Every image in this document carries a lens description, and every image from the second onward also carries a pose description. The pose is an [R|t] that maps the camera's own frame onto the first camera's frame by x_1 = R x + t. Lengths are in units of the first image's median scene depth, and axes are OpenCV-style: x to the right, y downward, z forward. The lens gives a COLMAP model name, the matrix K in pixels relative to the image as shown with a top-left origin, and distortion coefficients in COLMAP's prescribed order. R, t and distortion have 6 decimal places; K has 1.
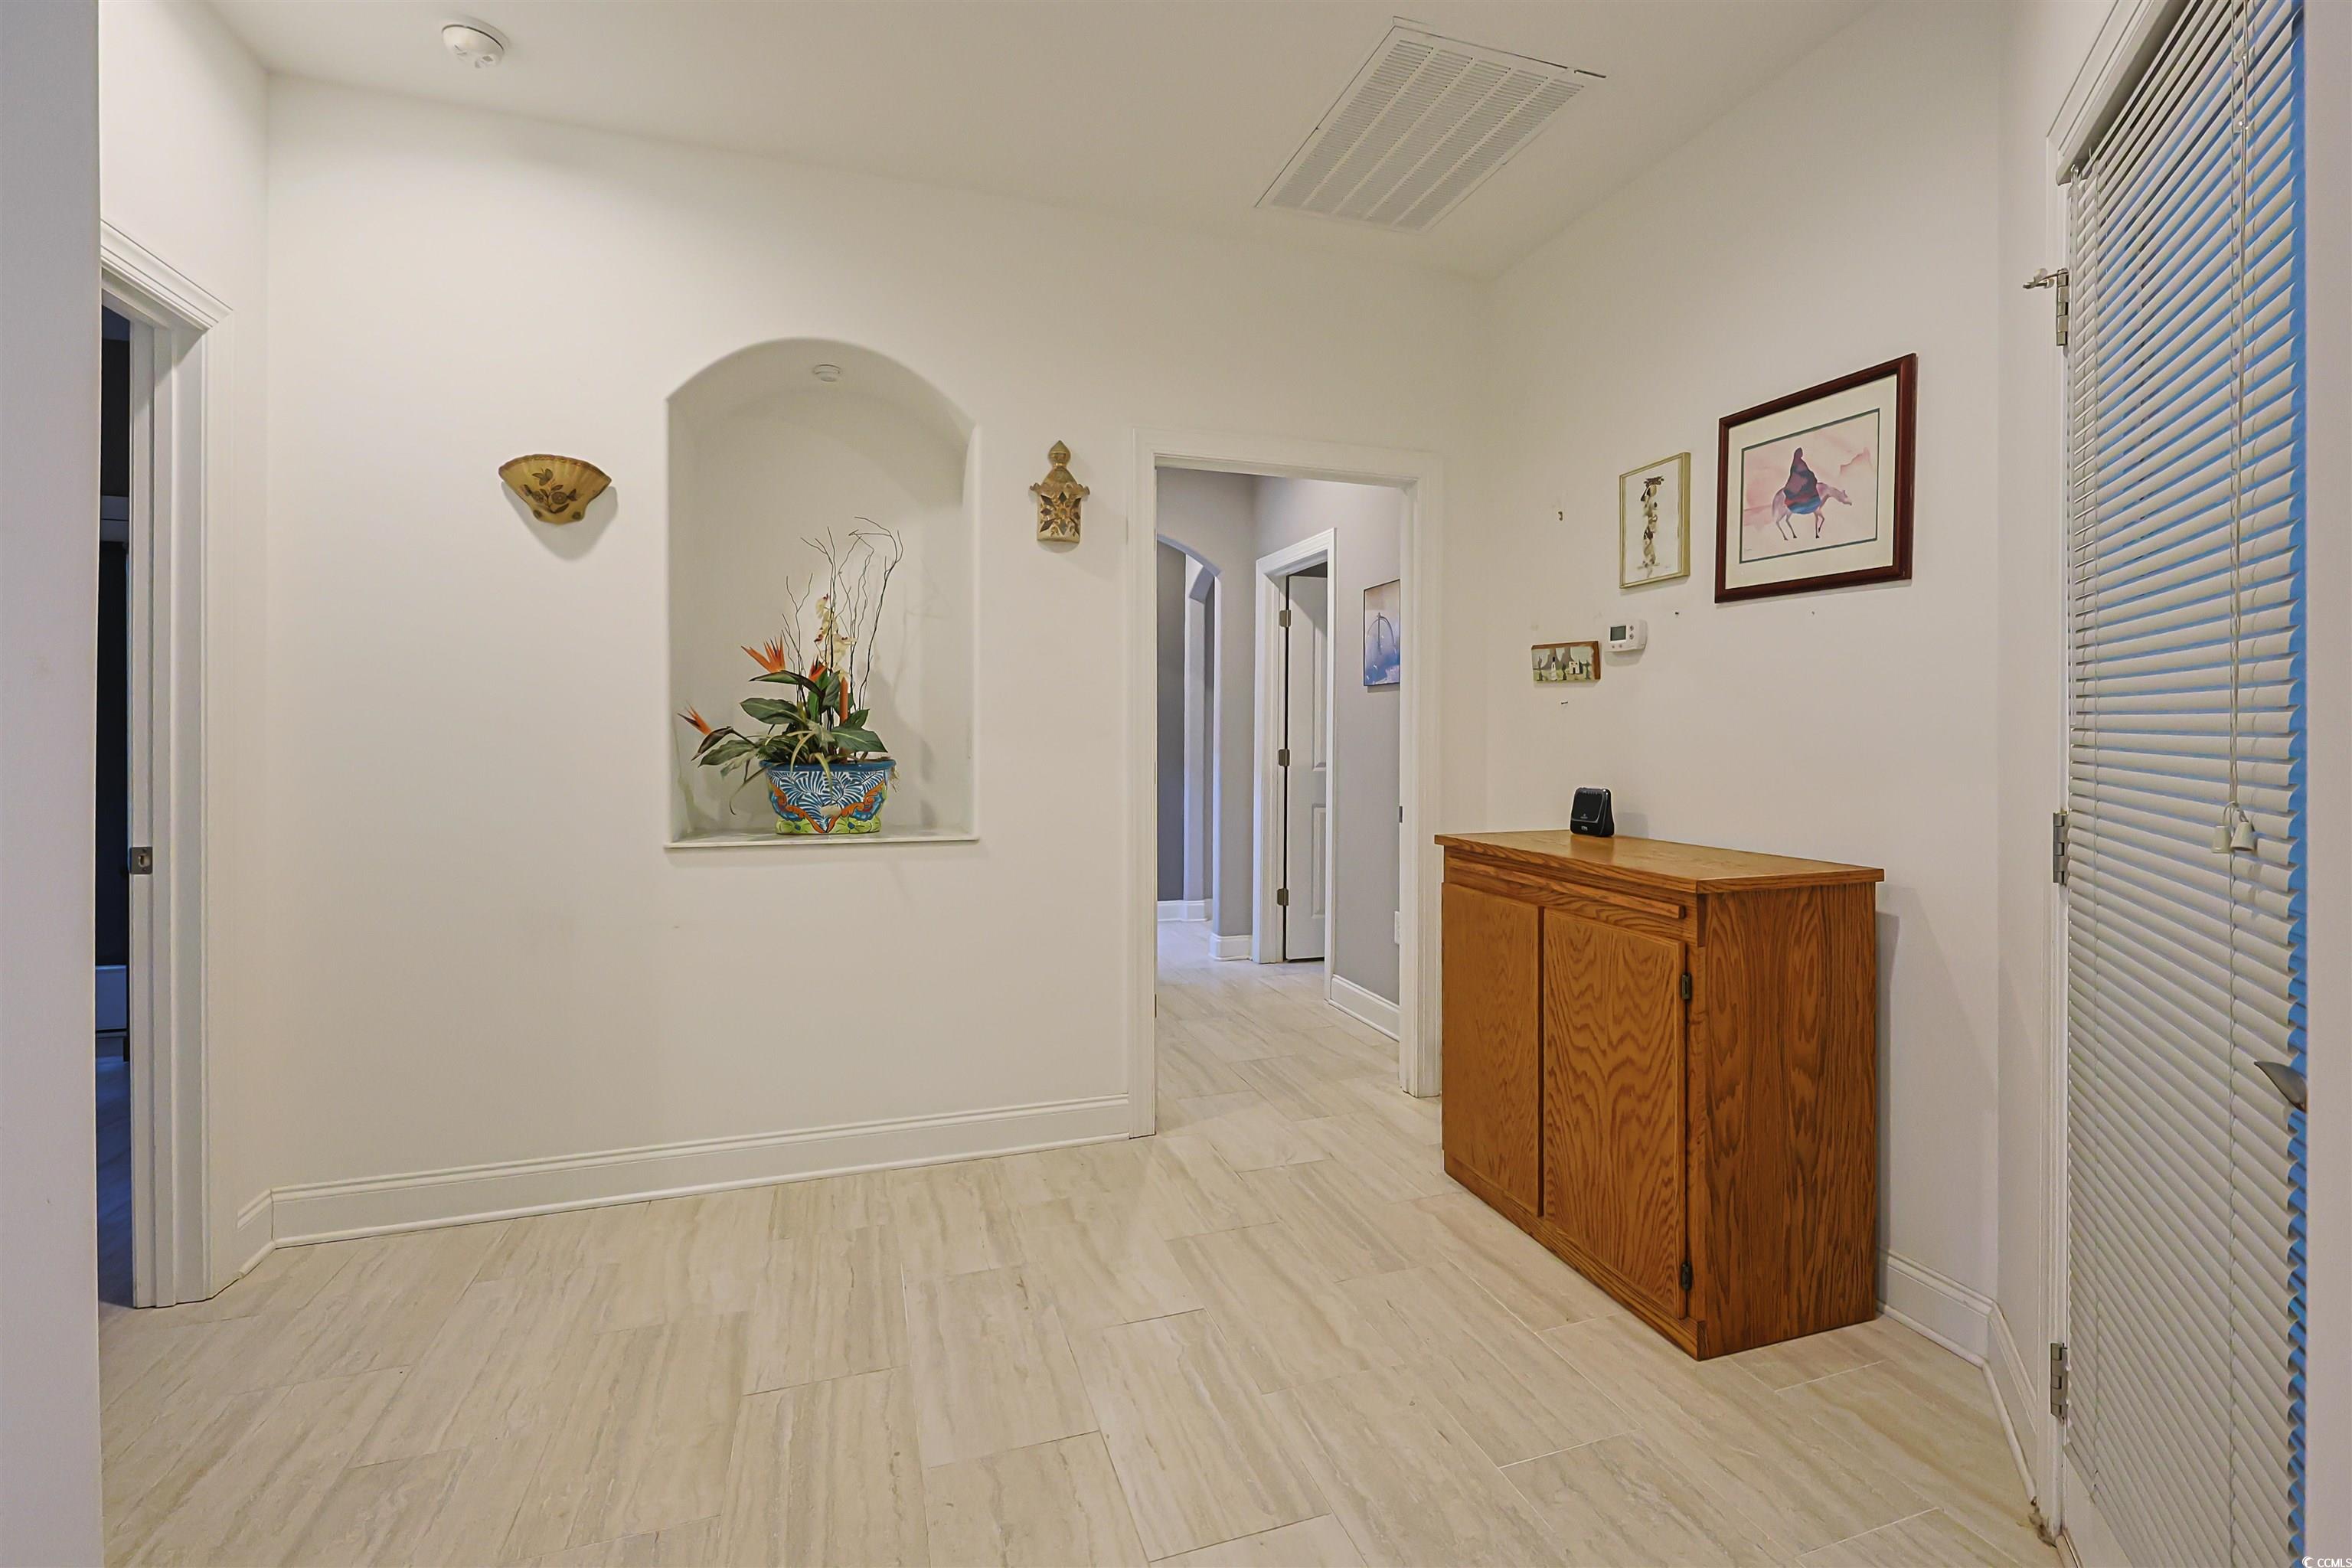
lens RADIAL K [[1044.6, 0, 1206.9], [0, 1044.6, 744.9], [0, 0, 1]] dist [0.003591, 0.000572]
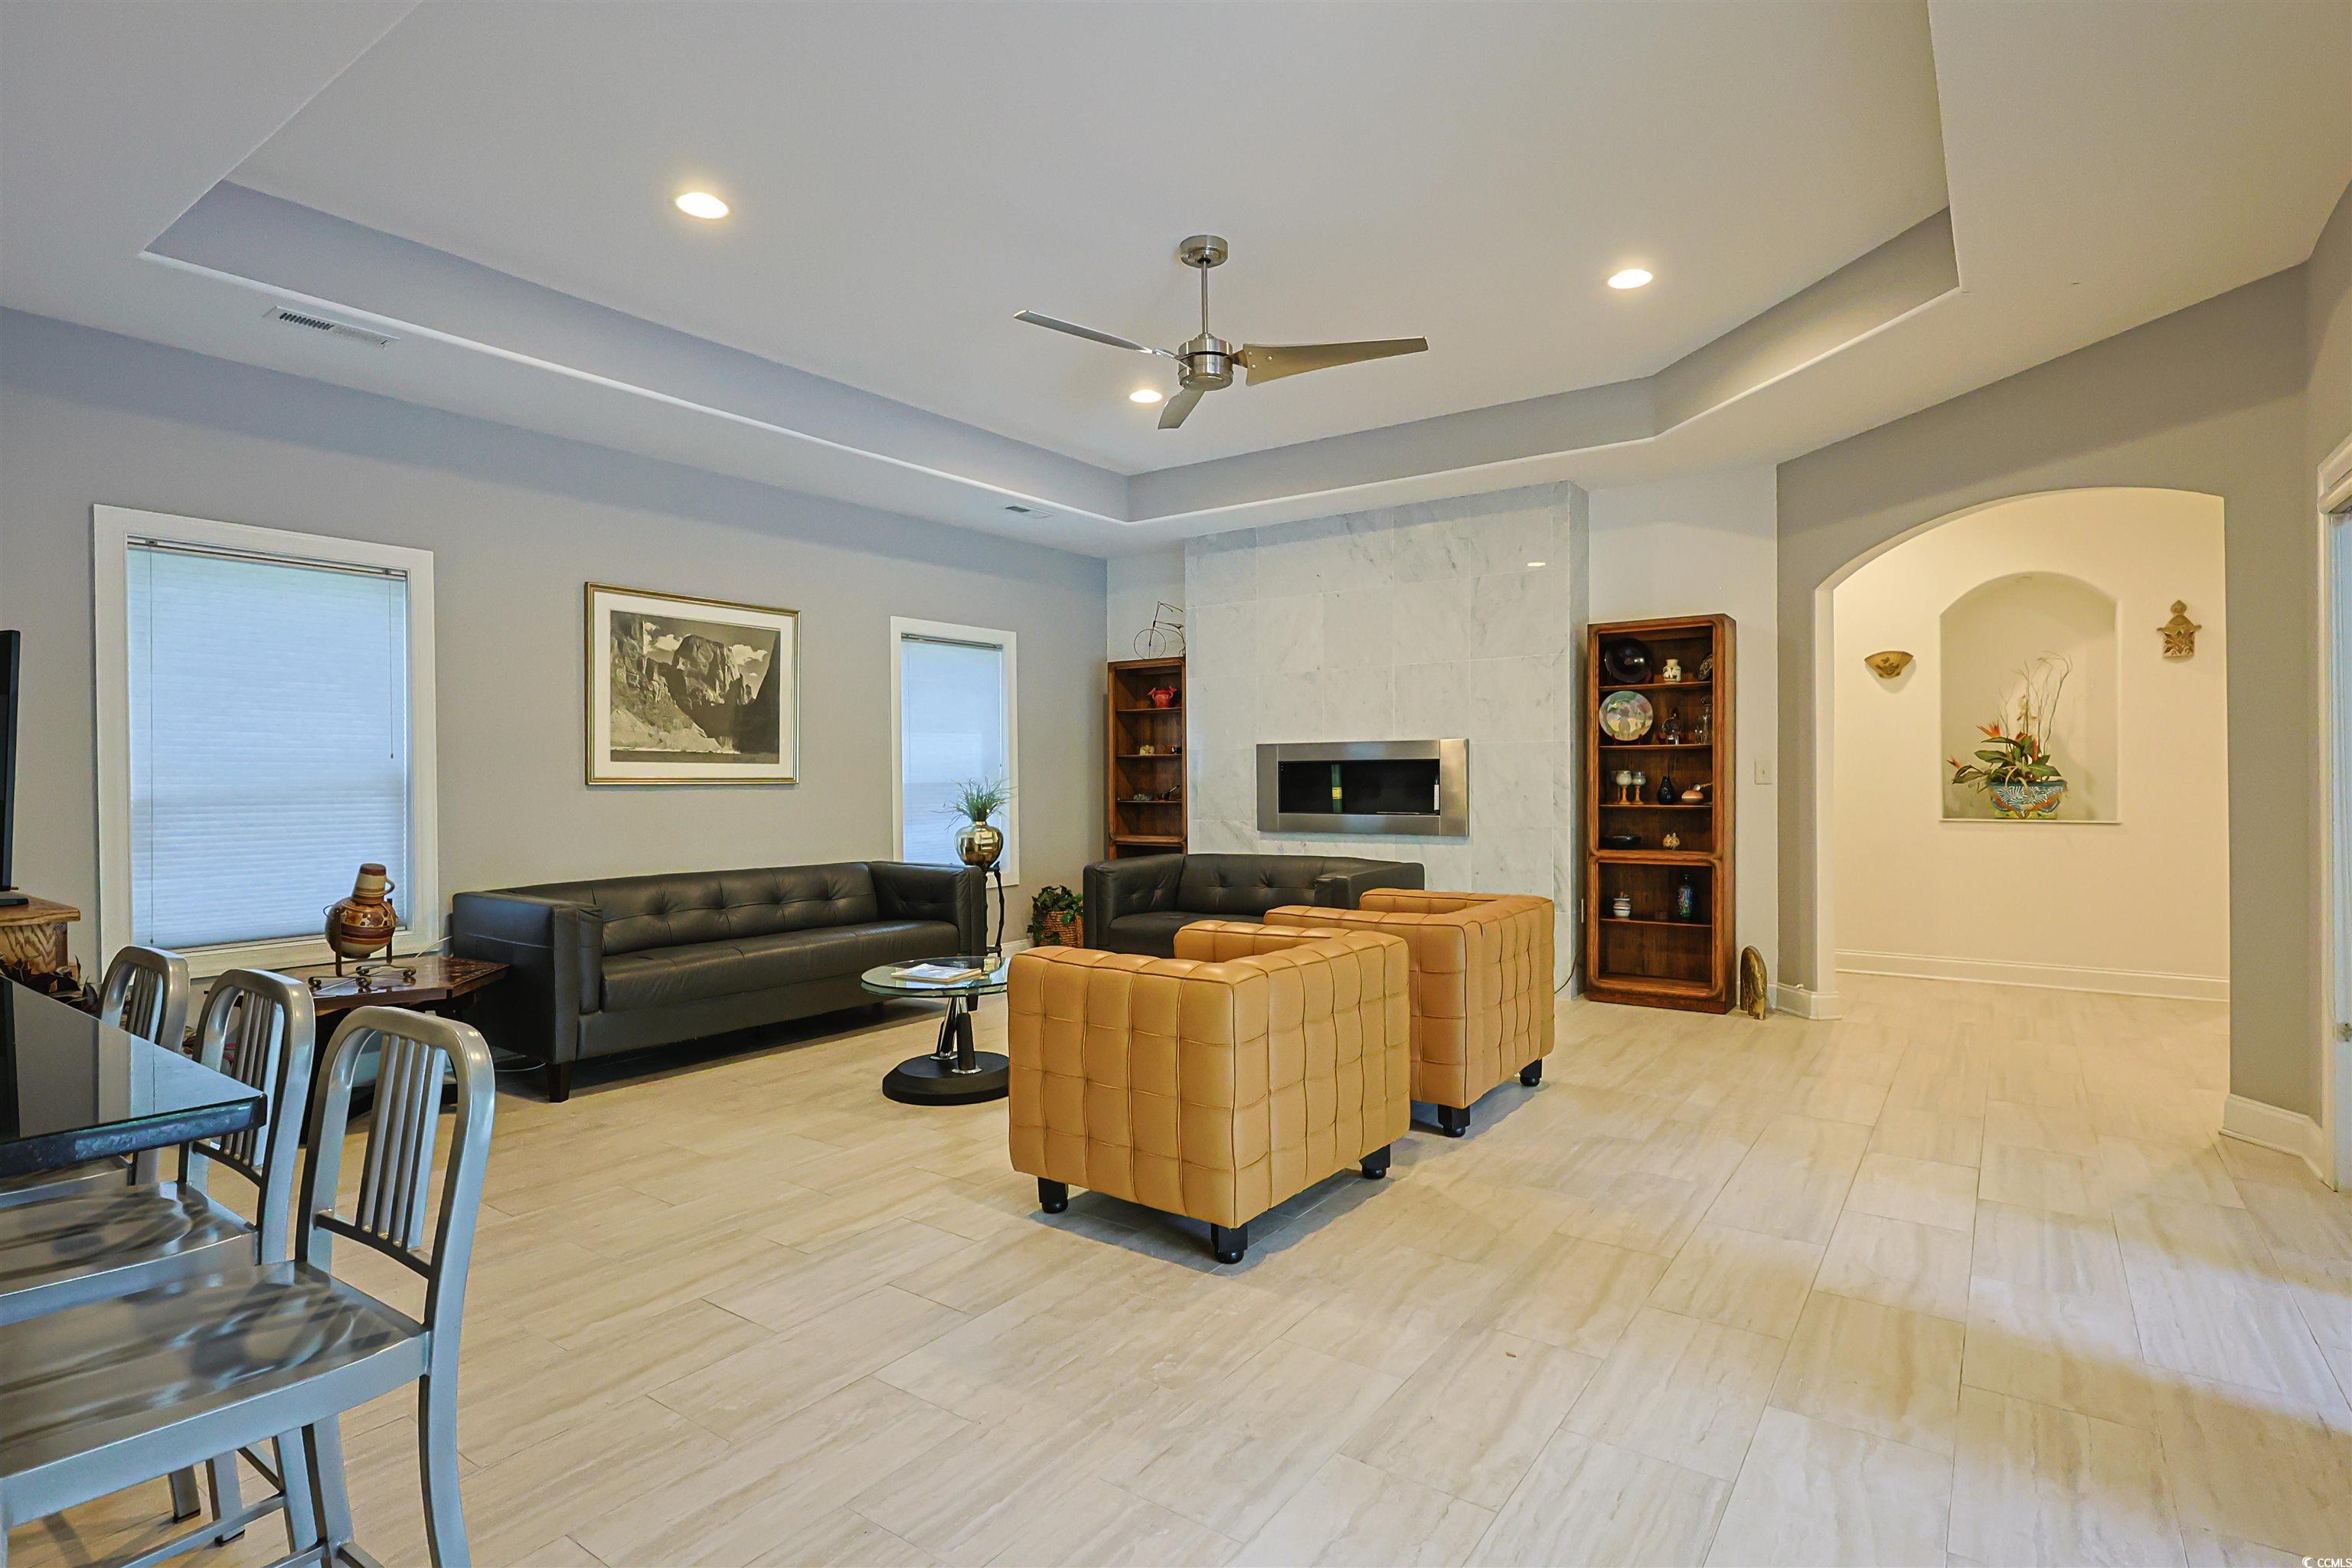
lens RADIAL K [[1146.0, 0, 1188.1], [0, 1146.0, 781.6], [0, 0, 1]] dist [0.003474, 0.001046]
pose [[0.577856, -0.002366, -0.816135, 0.495567], [0.005618, 0.999984, 0.001078, 0.004572], [0.816119, -0.005208, 0.577860, -1.550255]]
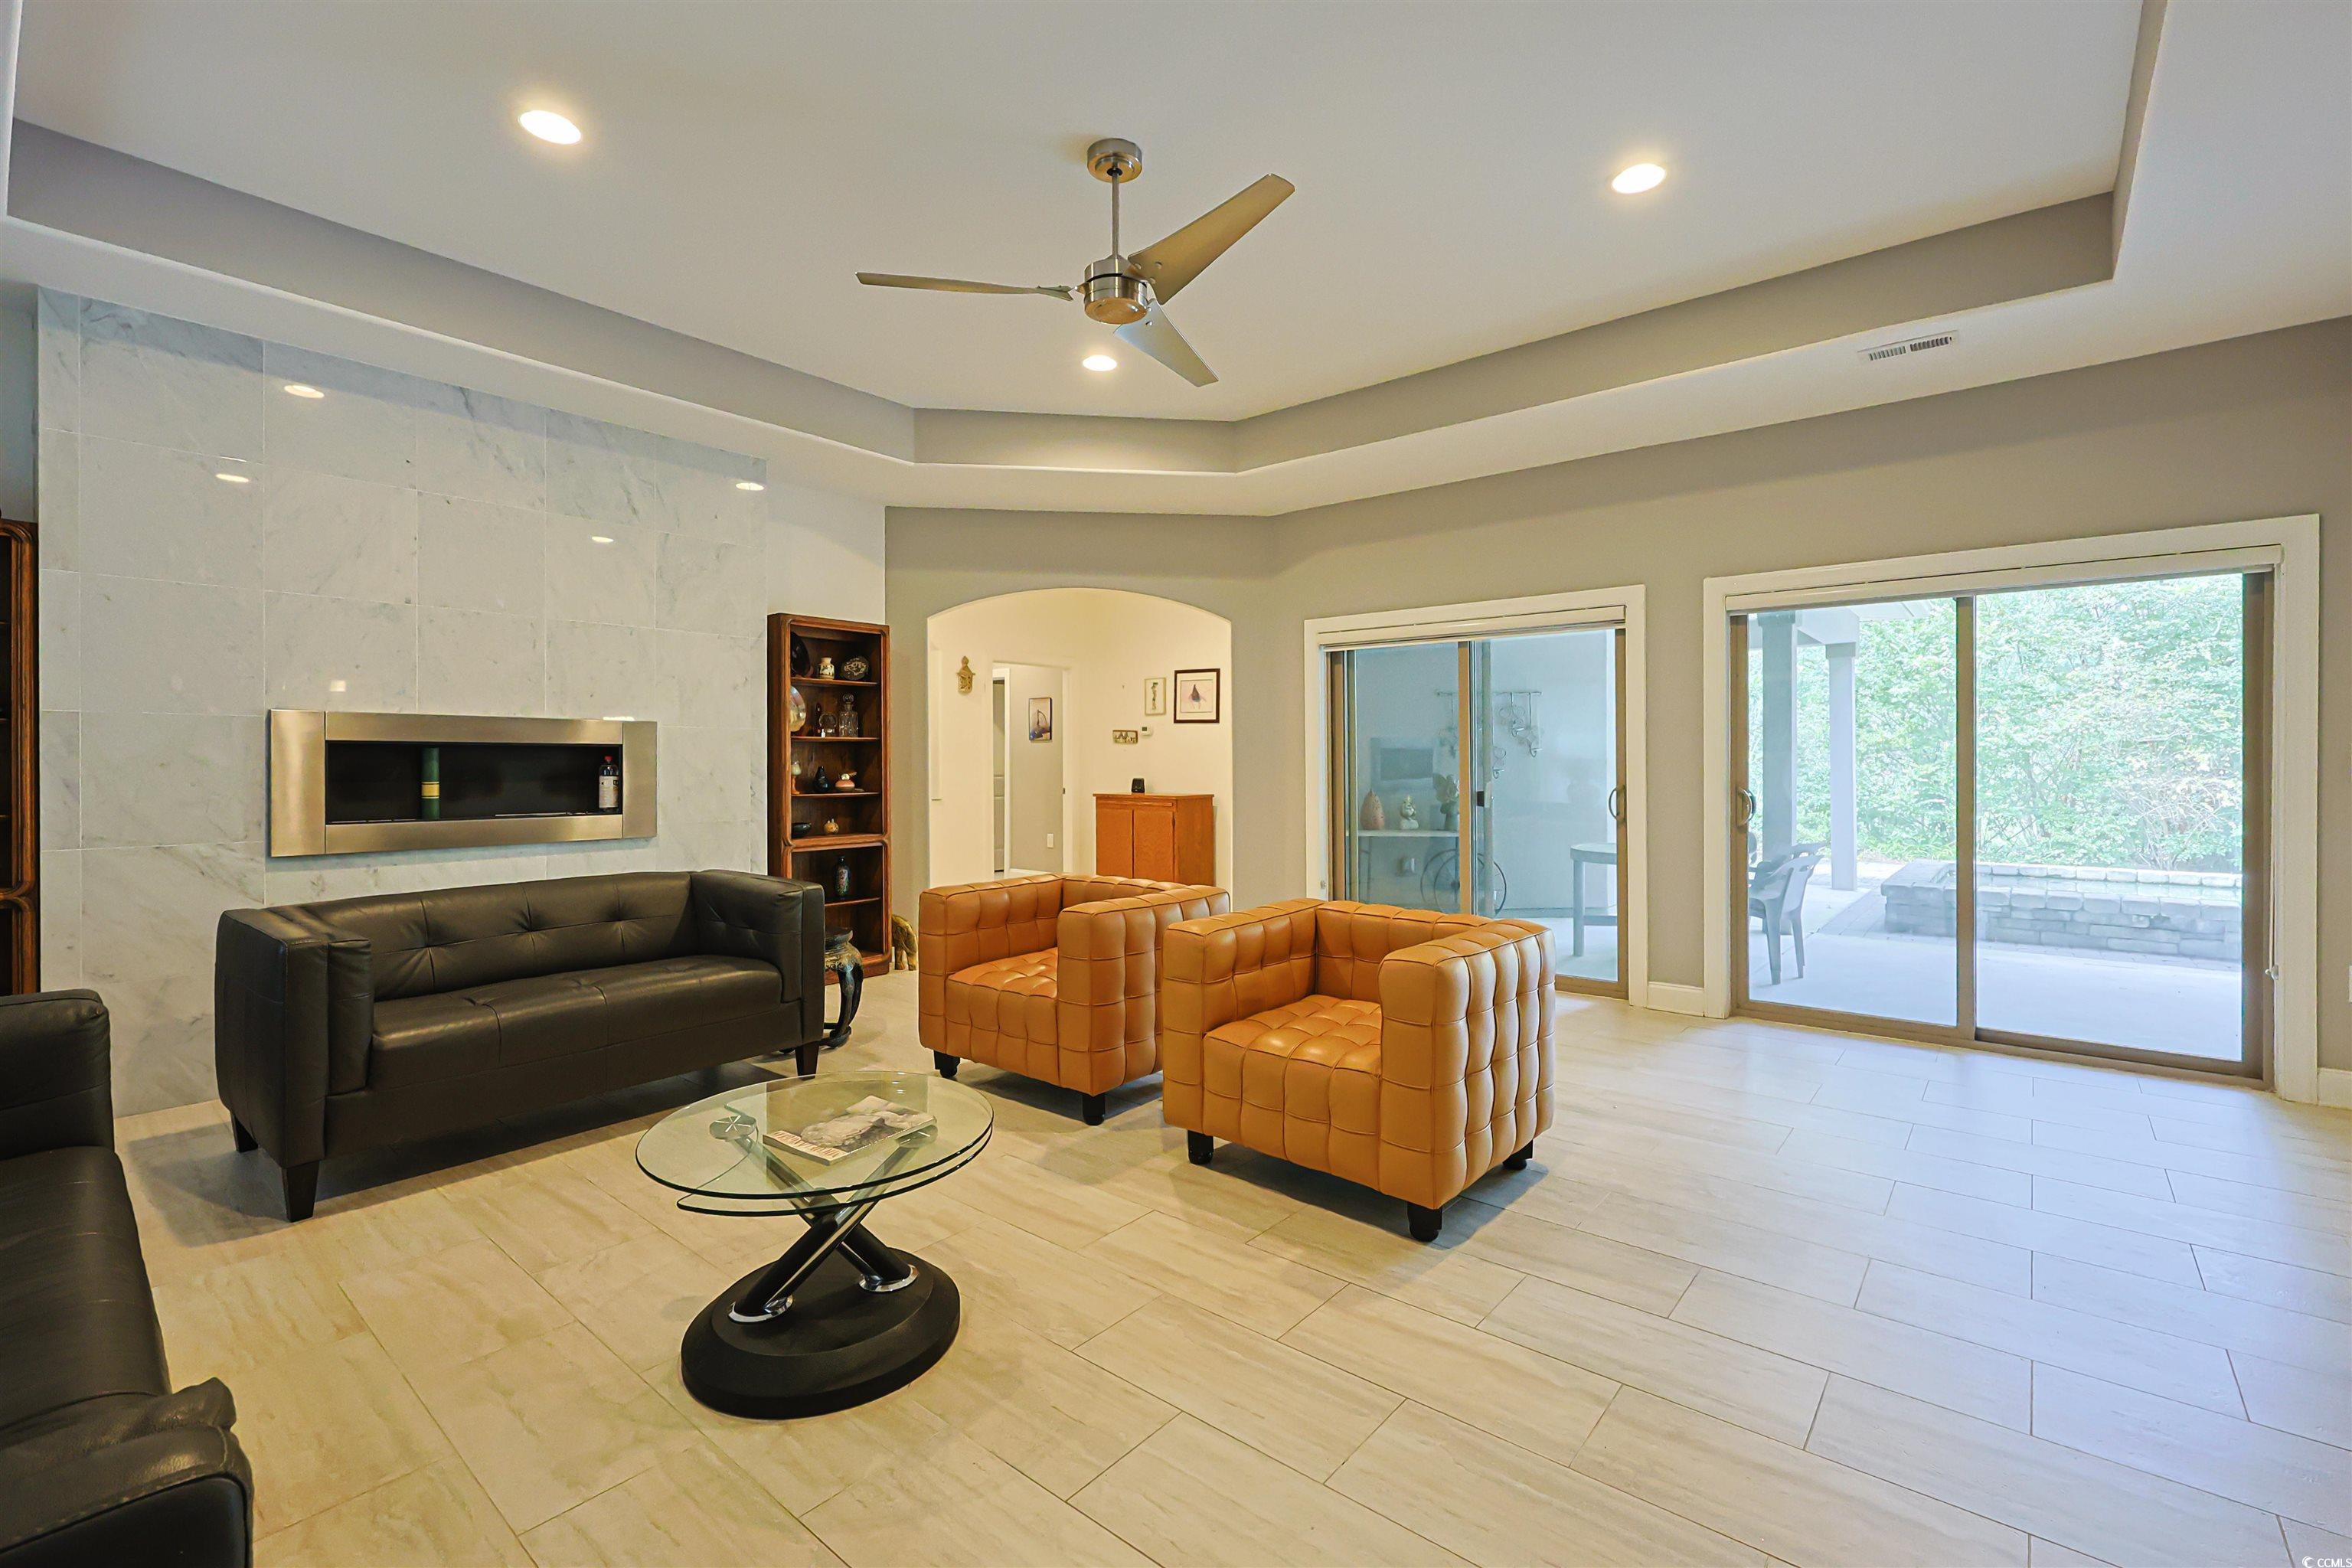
lens RADIAL K [[1009.9, 0, 1178.4], [0, 1009.9, 758.5], [0, 0, 1]] dist [0.000208, -0.000577]
pose [[0.864959, -0.000681, 0.501842, -1.039455], [0.004296, 0.999972, -0.006047, 0.001587], [-0.501824, 0.007386, 0.864938, -1.675946]]
